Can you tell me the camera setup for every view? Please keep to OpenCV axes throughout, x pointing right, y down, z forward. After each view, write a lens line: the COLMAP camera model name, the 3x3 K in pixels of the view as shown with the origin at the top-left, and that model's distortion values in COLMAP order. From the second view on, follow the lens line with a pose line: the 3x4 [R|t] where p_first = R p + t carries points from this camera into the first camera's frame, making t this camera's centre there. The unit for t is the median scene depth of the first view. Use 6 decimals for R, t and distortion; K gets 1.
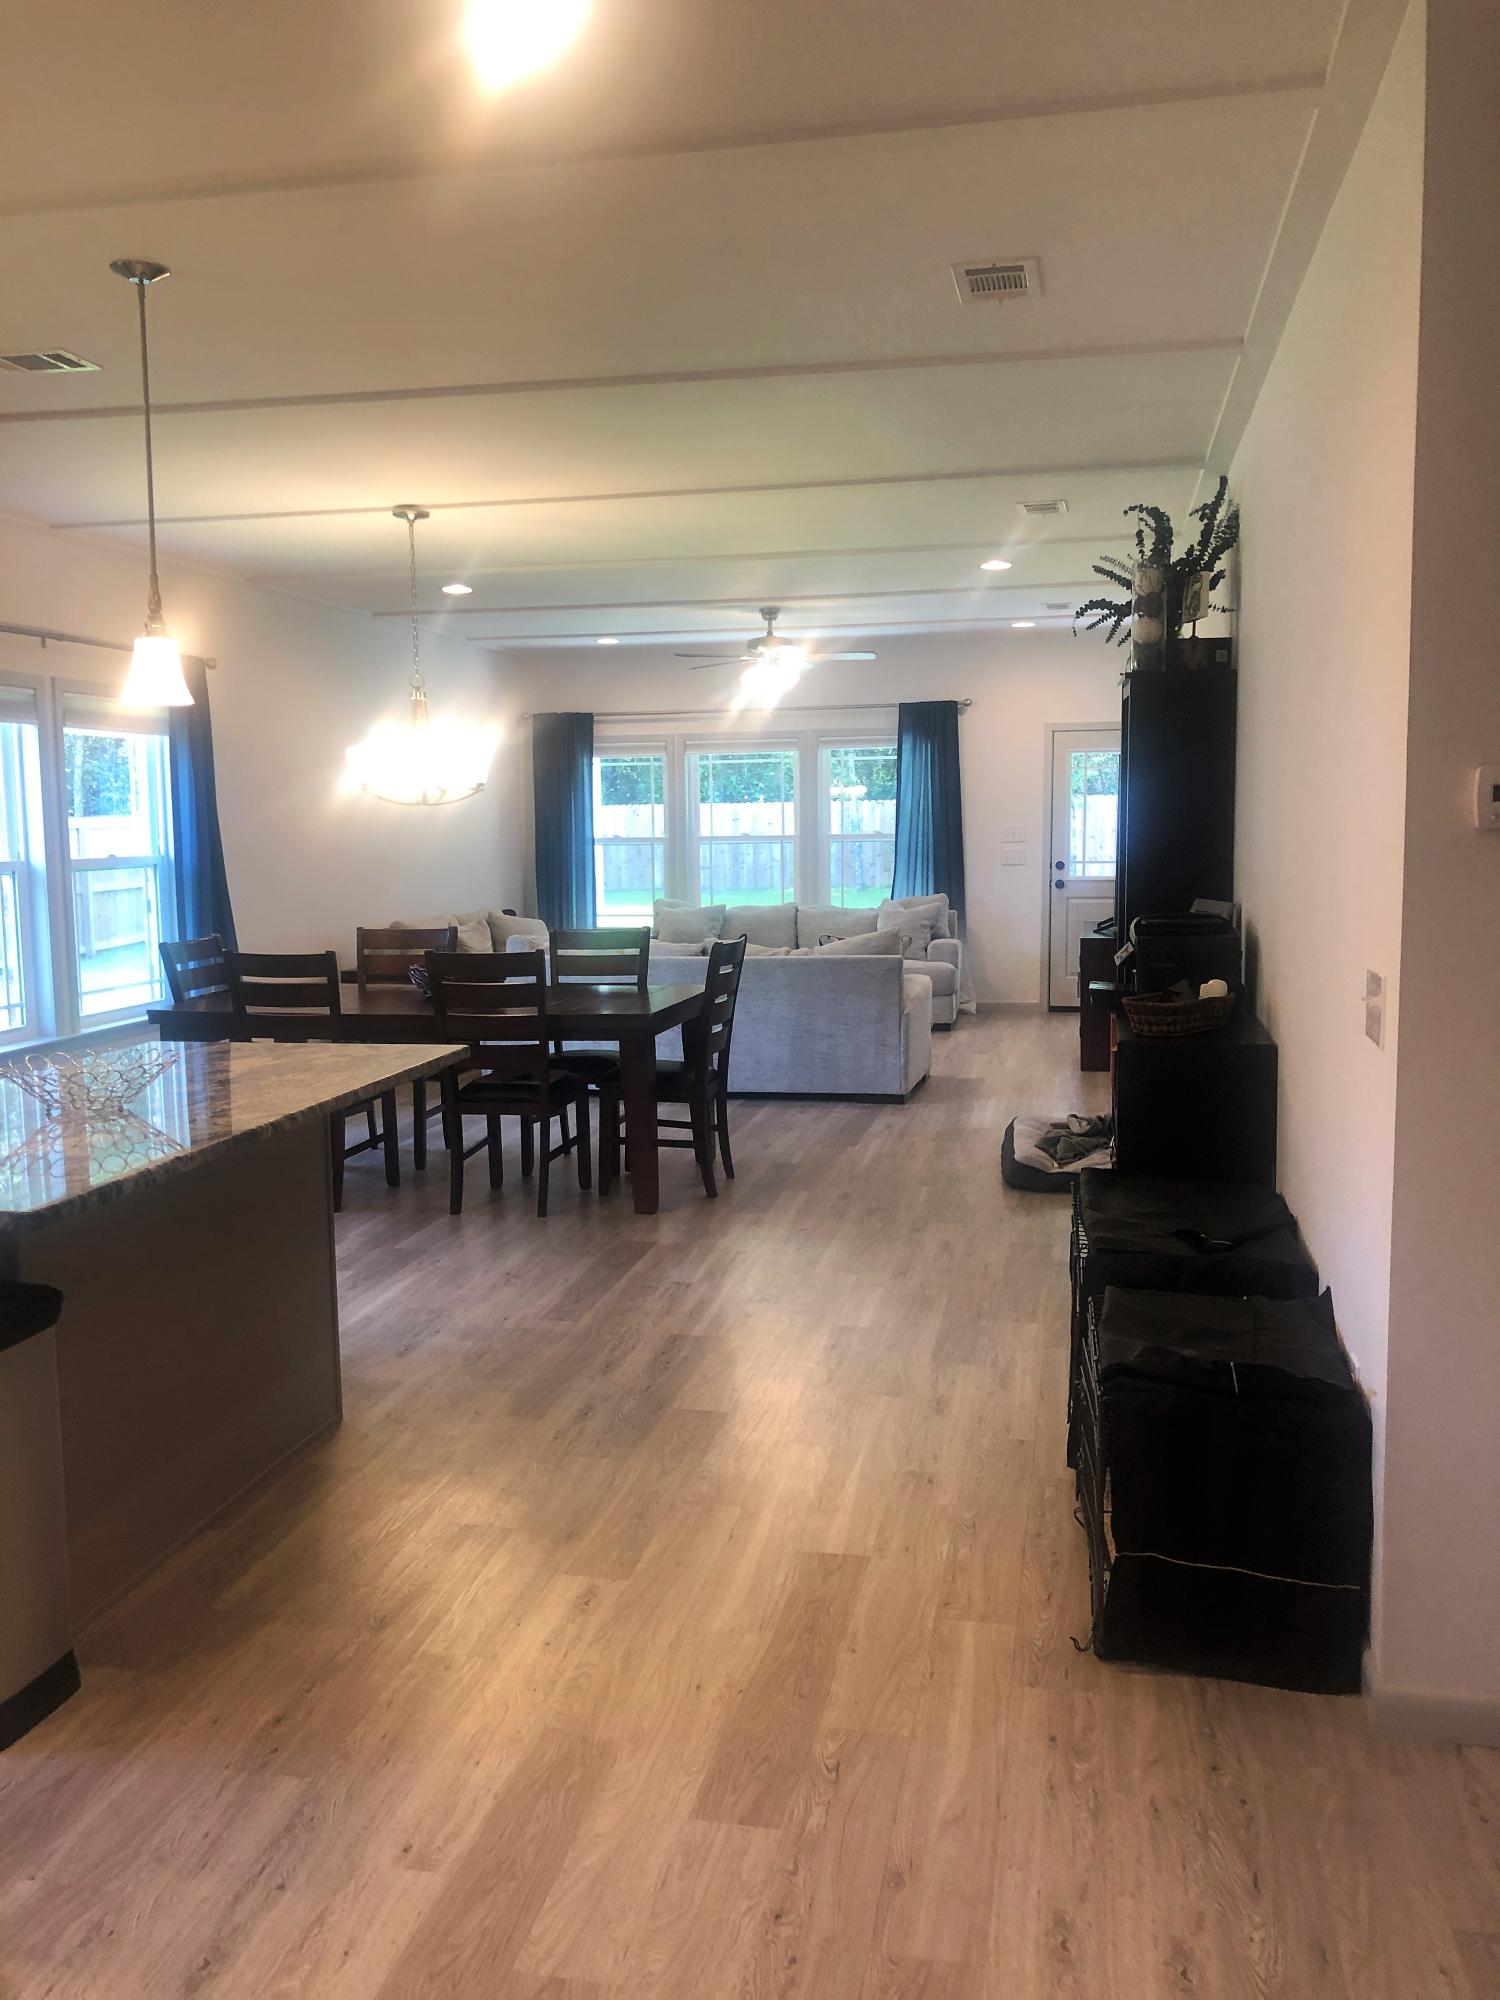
lens RADIAL K [[1648.1, 0, 693.4], [0, 1648.1, 955.8], [0, 0, 1]] dist [0.004327, 0.004341]
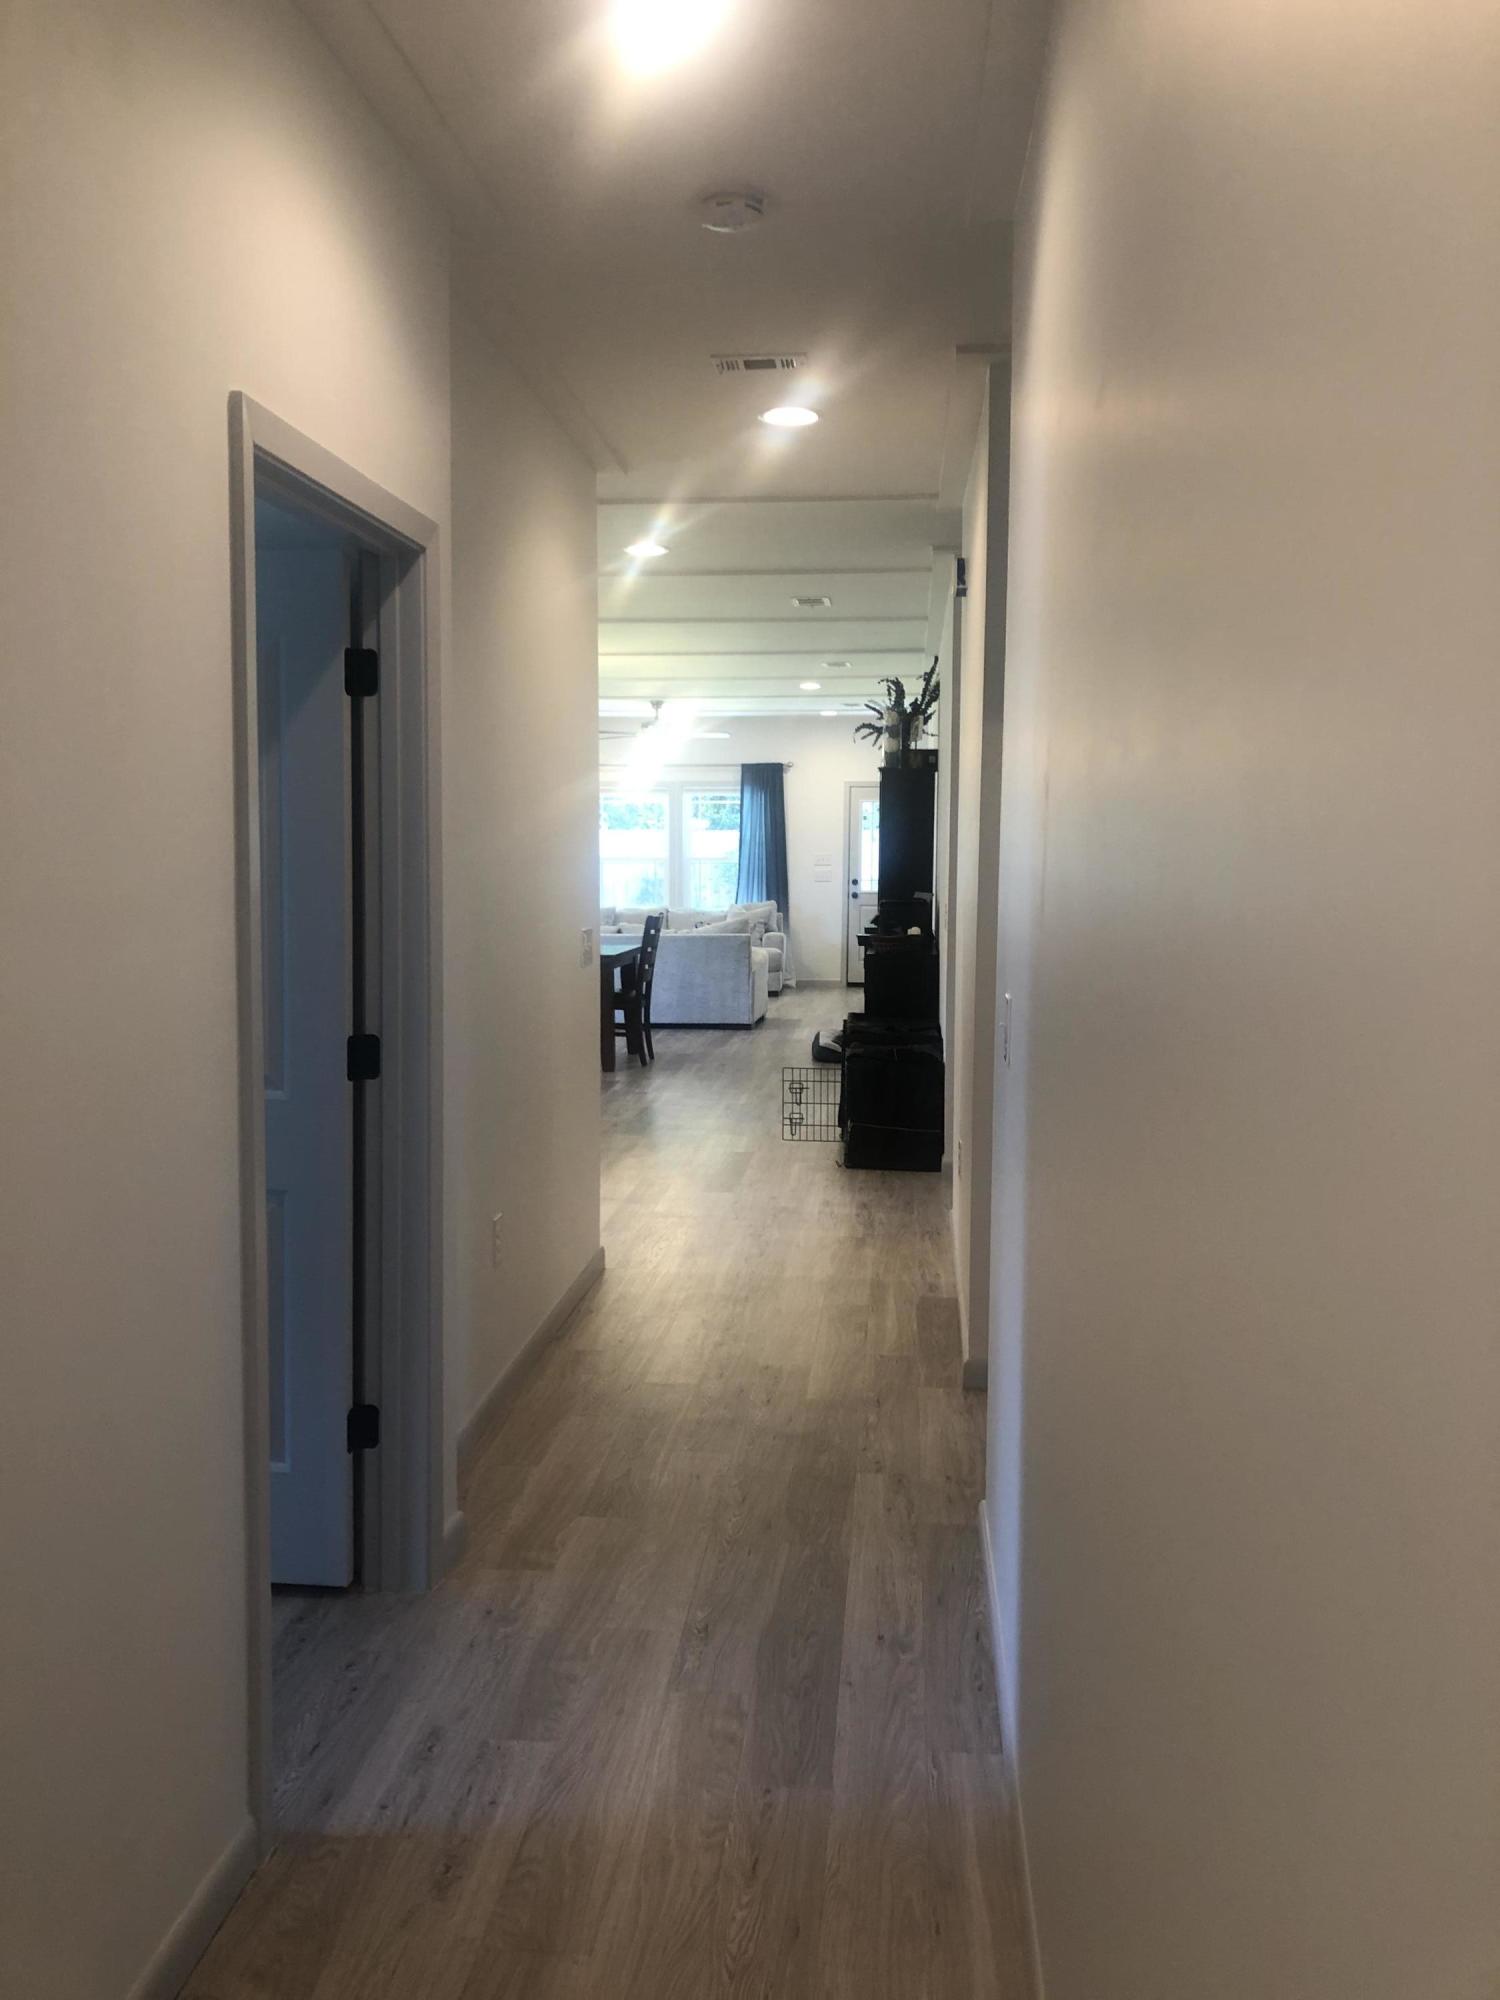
lens RADIAL K [[1637.3, 0, 750.0], [0, 1637.3, 1000.0], [0, 0, 1]] dist [0.001822, 0.010155]
pose [[0.989582, 0.004316, 0.143903, -0.119807], [-0.005768, 0.999937, 0.009680, 0.059101], [-0.143853, -0.010409, 0.989544, -0.663190]]
